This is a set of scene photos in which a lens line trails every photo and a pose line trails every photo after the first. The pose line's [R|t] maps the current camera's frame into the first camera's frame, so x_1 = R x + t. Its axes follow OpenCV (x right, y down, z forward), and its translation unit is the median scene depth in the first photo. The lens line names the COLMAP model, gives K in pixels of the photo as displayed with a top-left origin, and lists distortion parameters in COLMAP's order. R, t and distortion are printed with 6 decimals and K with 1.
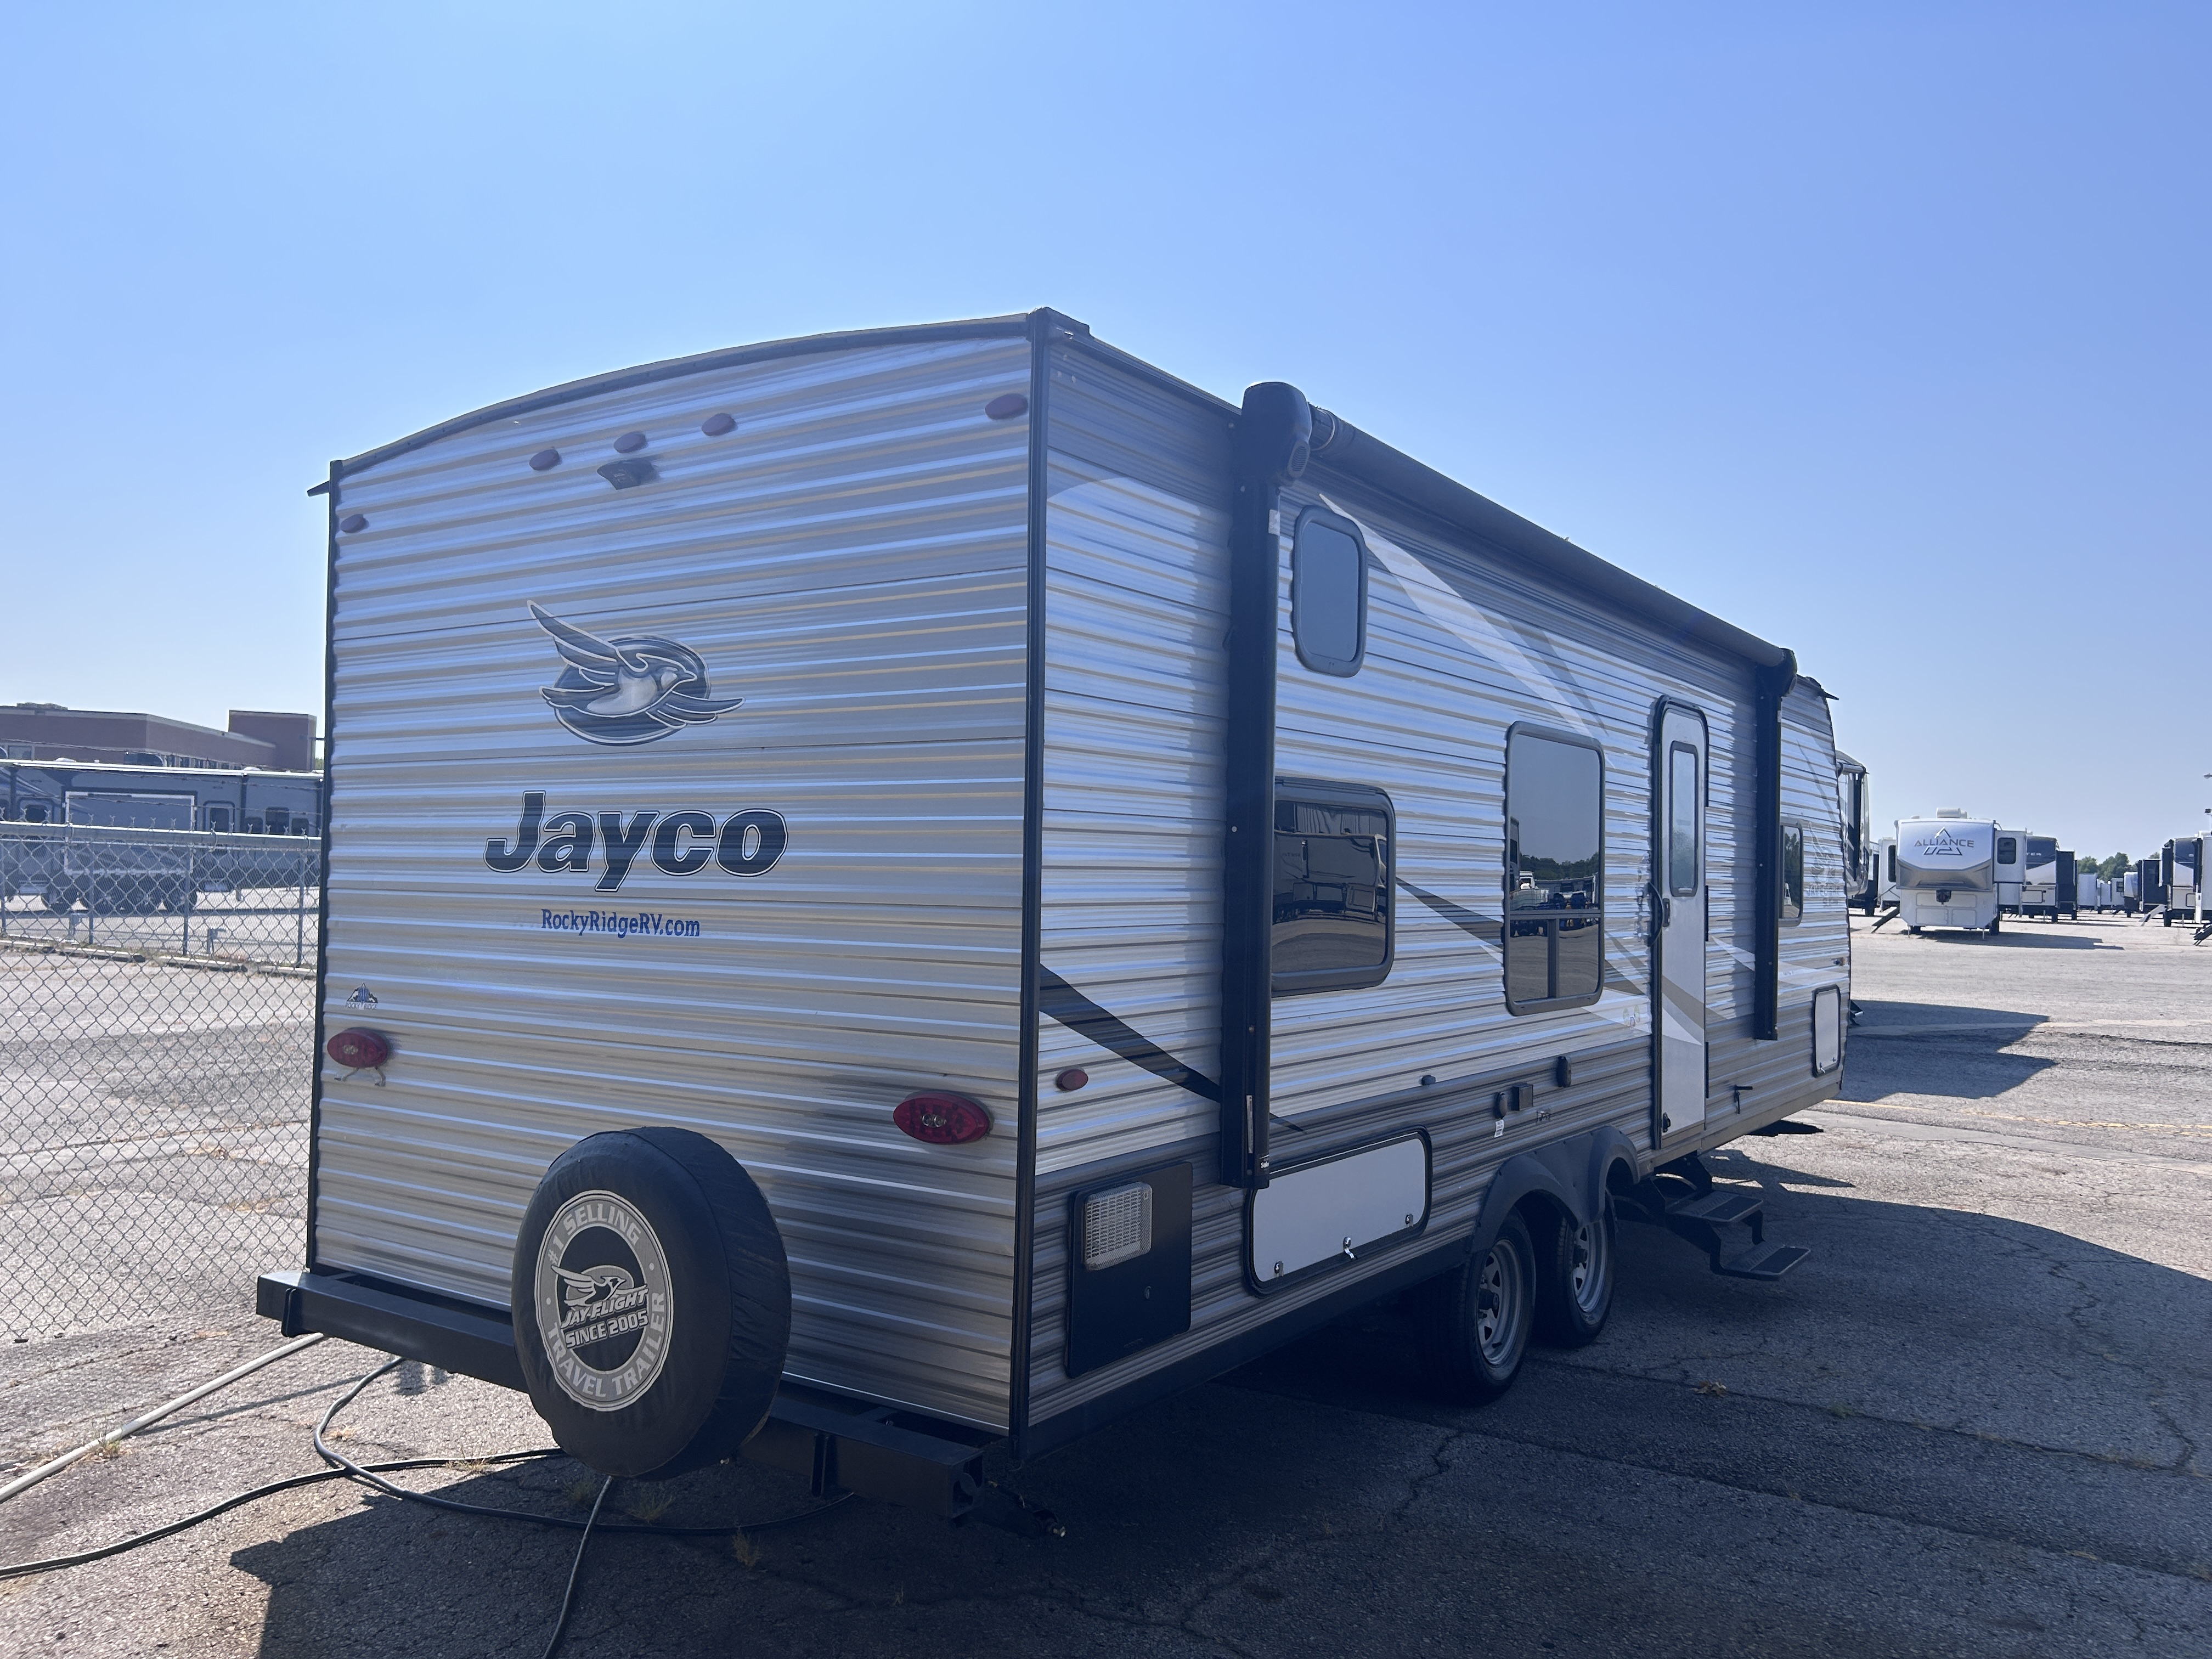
lens RADIAL K [[1699.4, 0, 1106.0], [0, 1699.4, 829.5], [0, 0, 1]] dist [-0.002664, -0.002197]
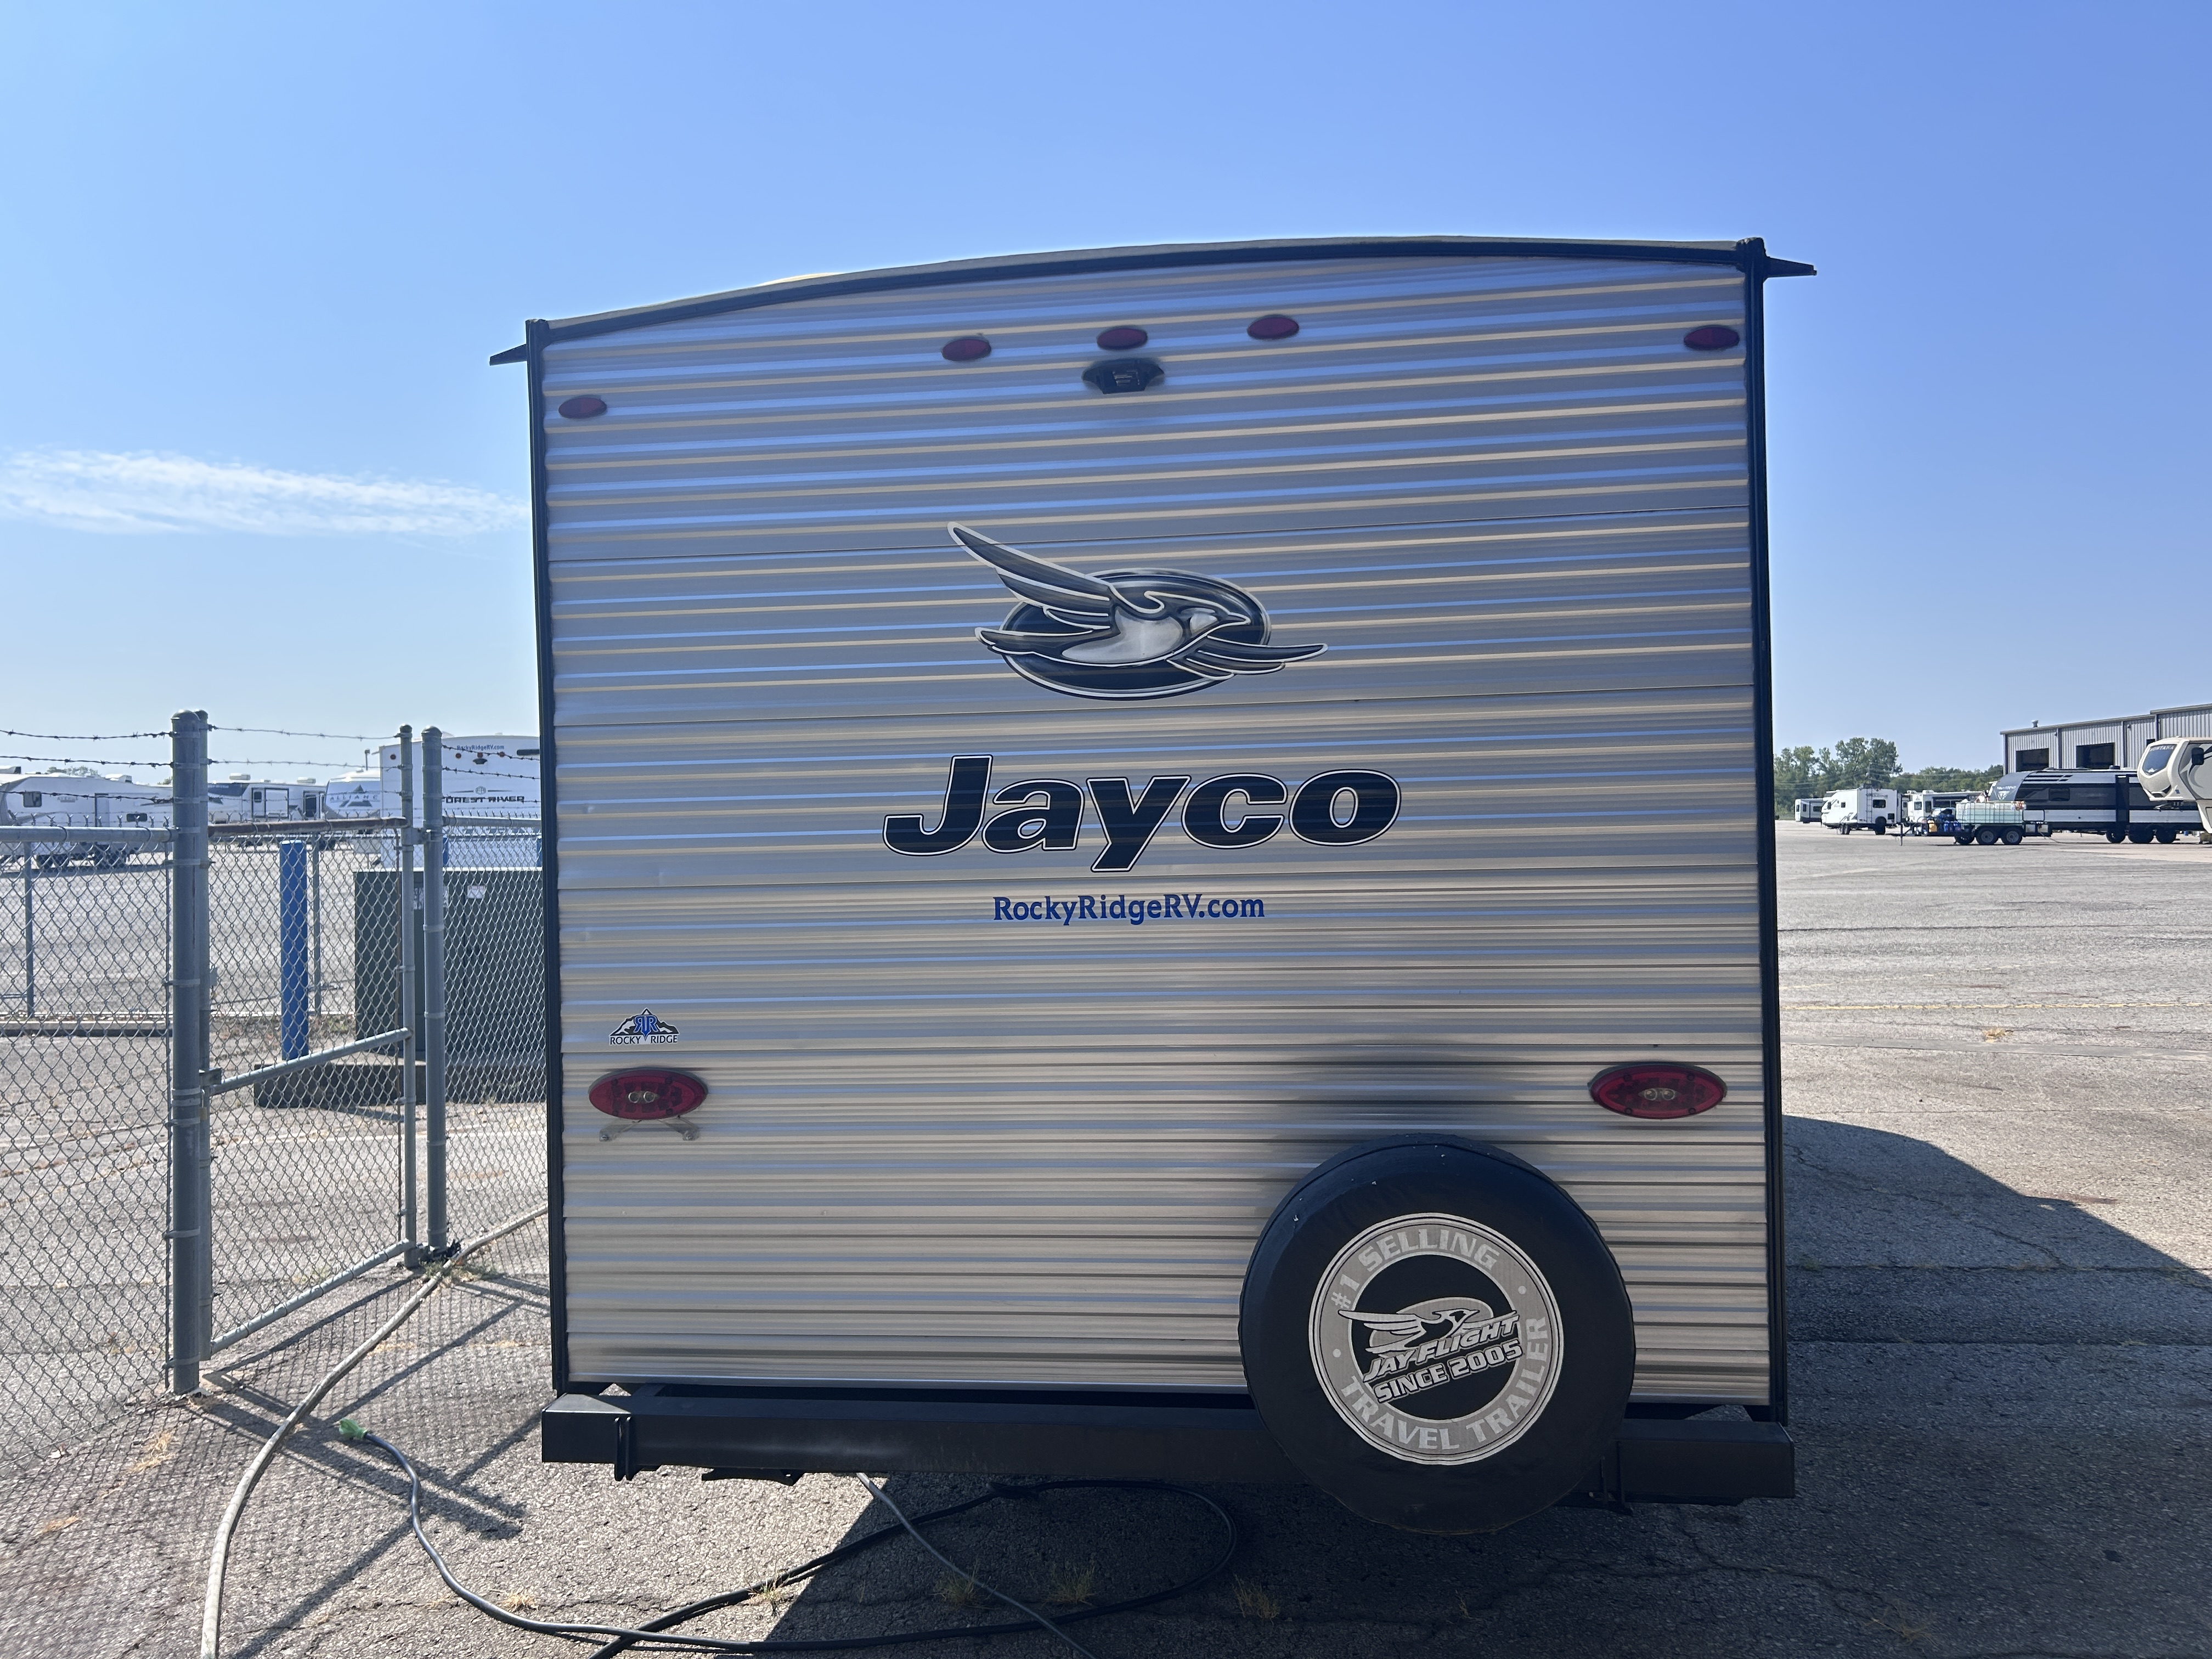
lens RADIAL K [[1691.0, 0, 1108.2], [0, 1691.0, 818.2], [0, 0, 1]] dist [0.078453, -0.116735]
pose [[0.892169, -0.040639, 0.449871, -0.686480], [0.027884, 0.999000, 0.034945, -0.020200], [-0.450841, -0.018632, 0.892410, 0.250026]]
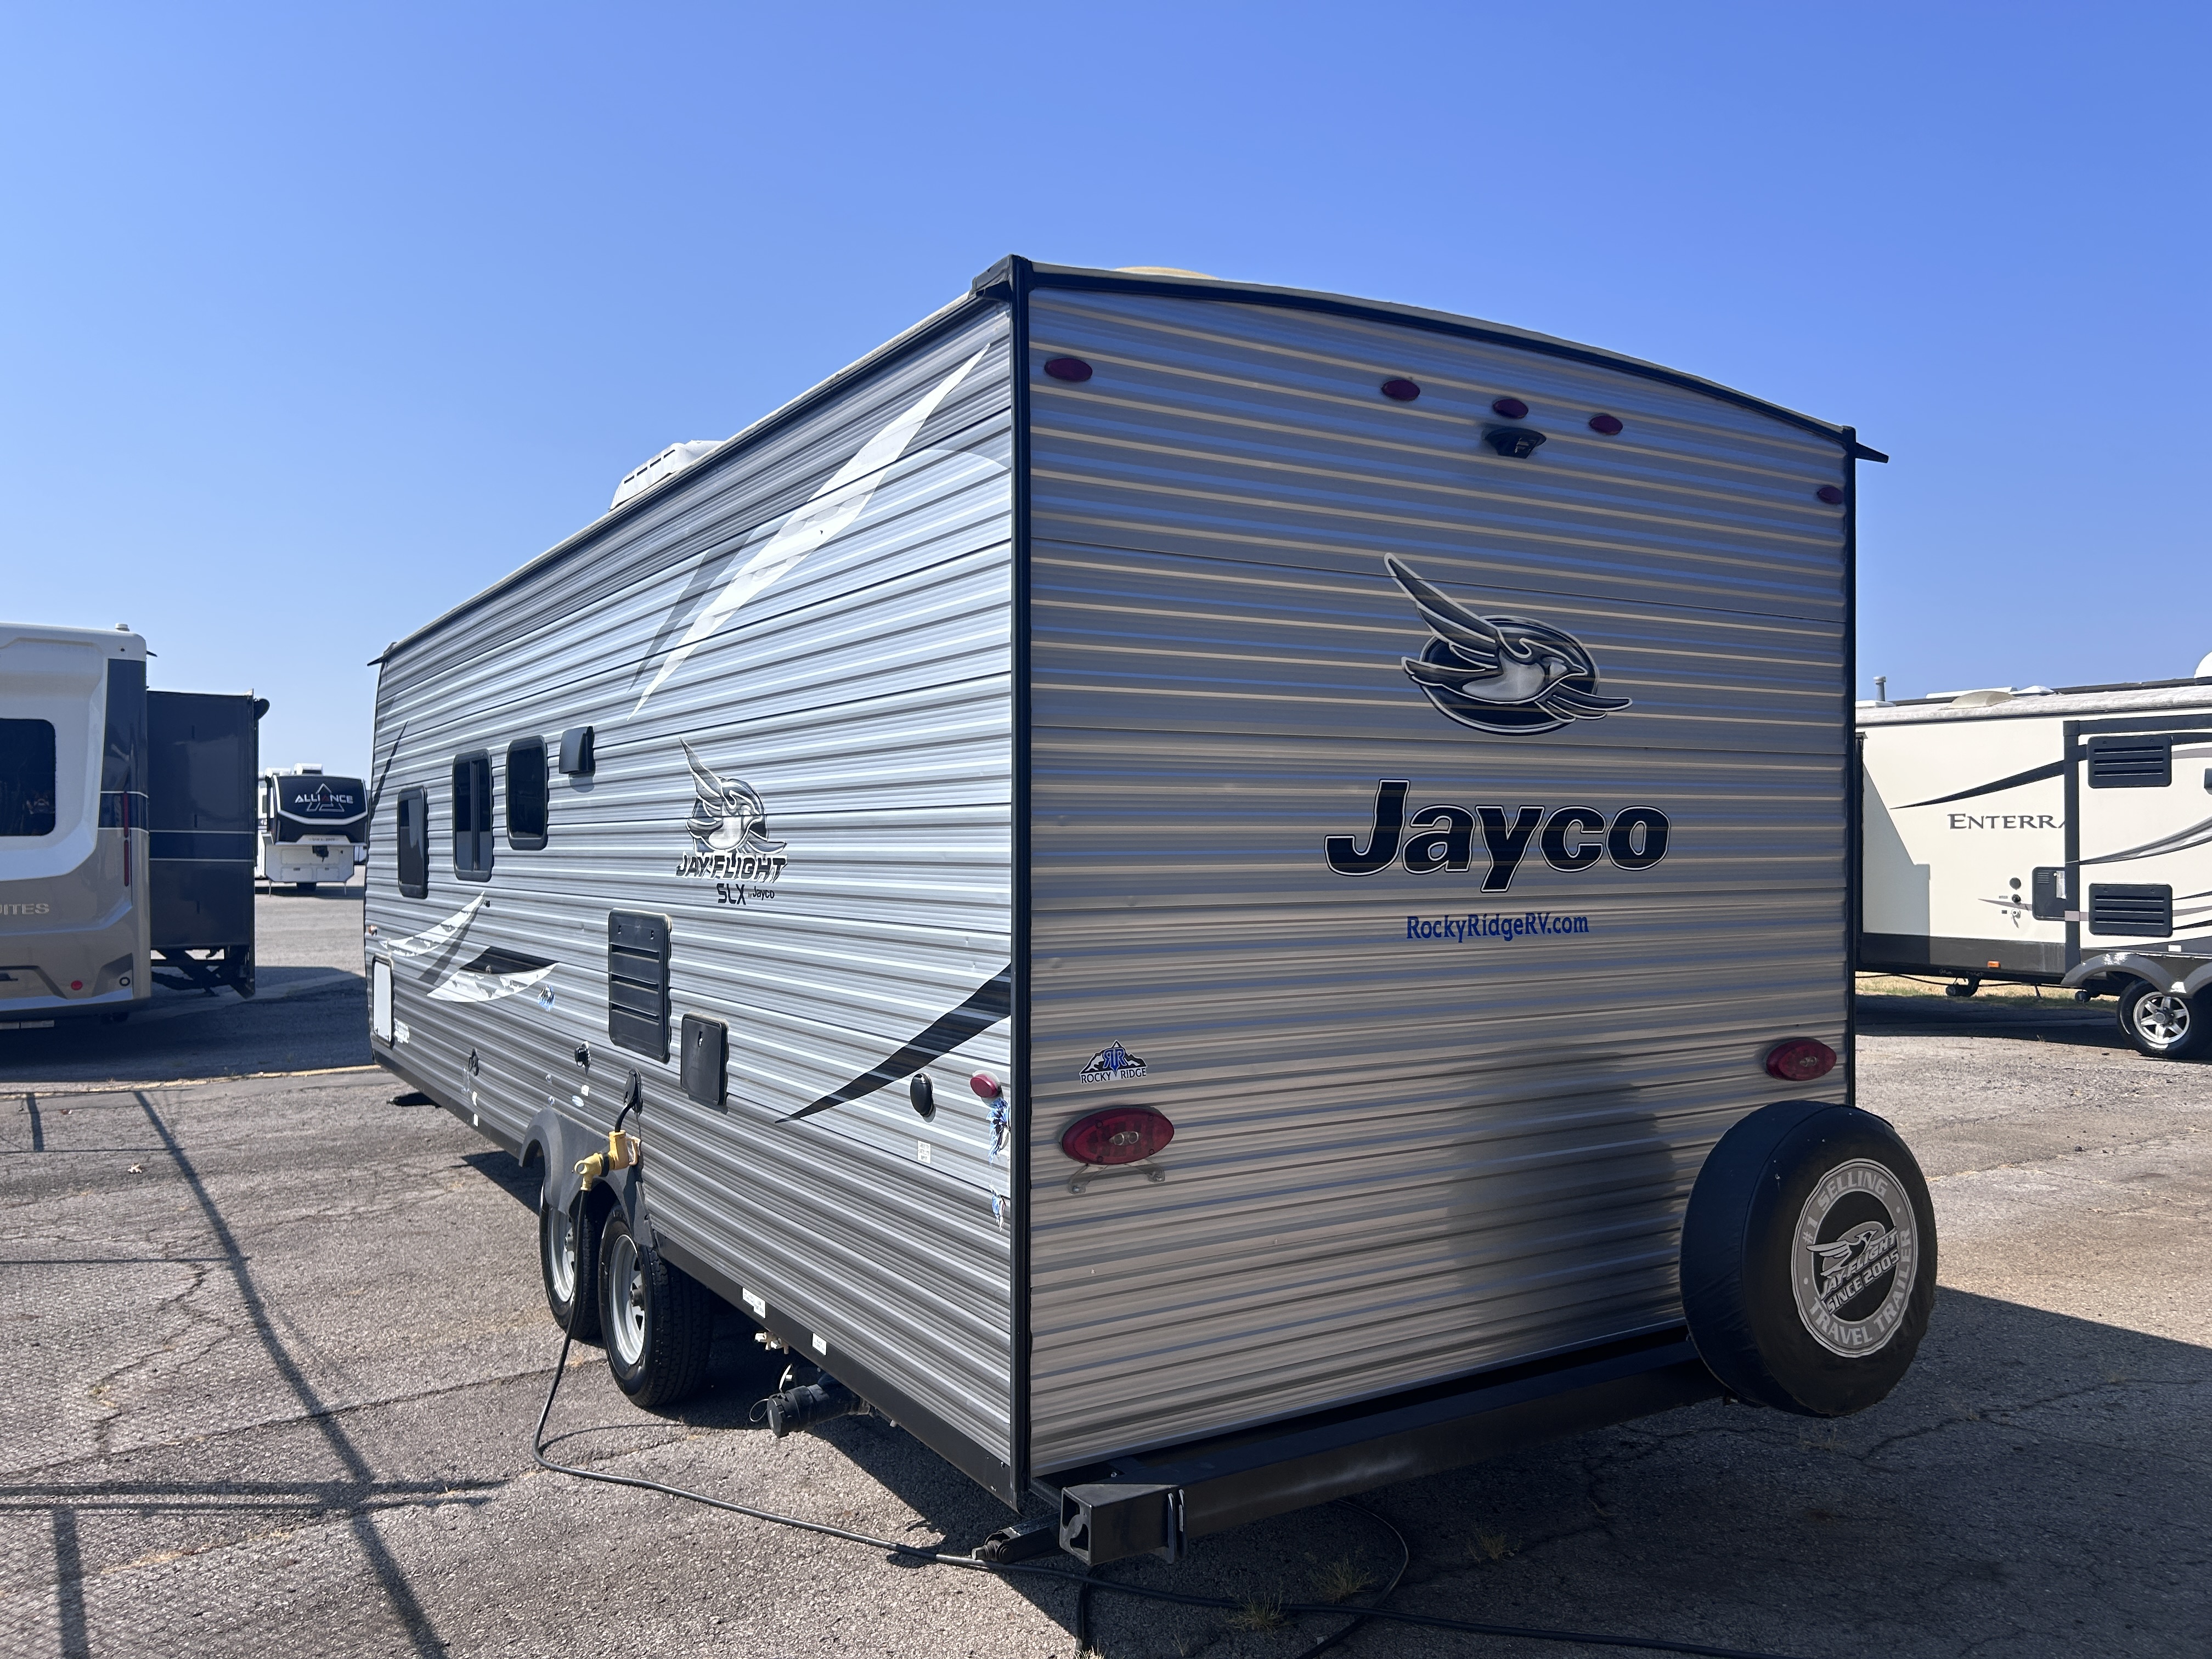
lens RADIAL K [[1721.0, 0, 1142.1], [0, 1721.0, 842.0], [0, 0, 1]] dist [-0.005614, 0.045473]
pose [[0.401460, -0.017793, 0.915704, -1.246815], [-0.015286, 0.999542, 0.026124, -0.012485], [-0.915749, -0.024485, 0.401004, 0.814606]]
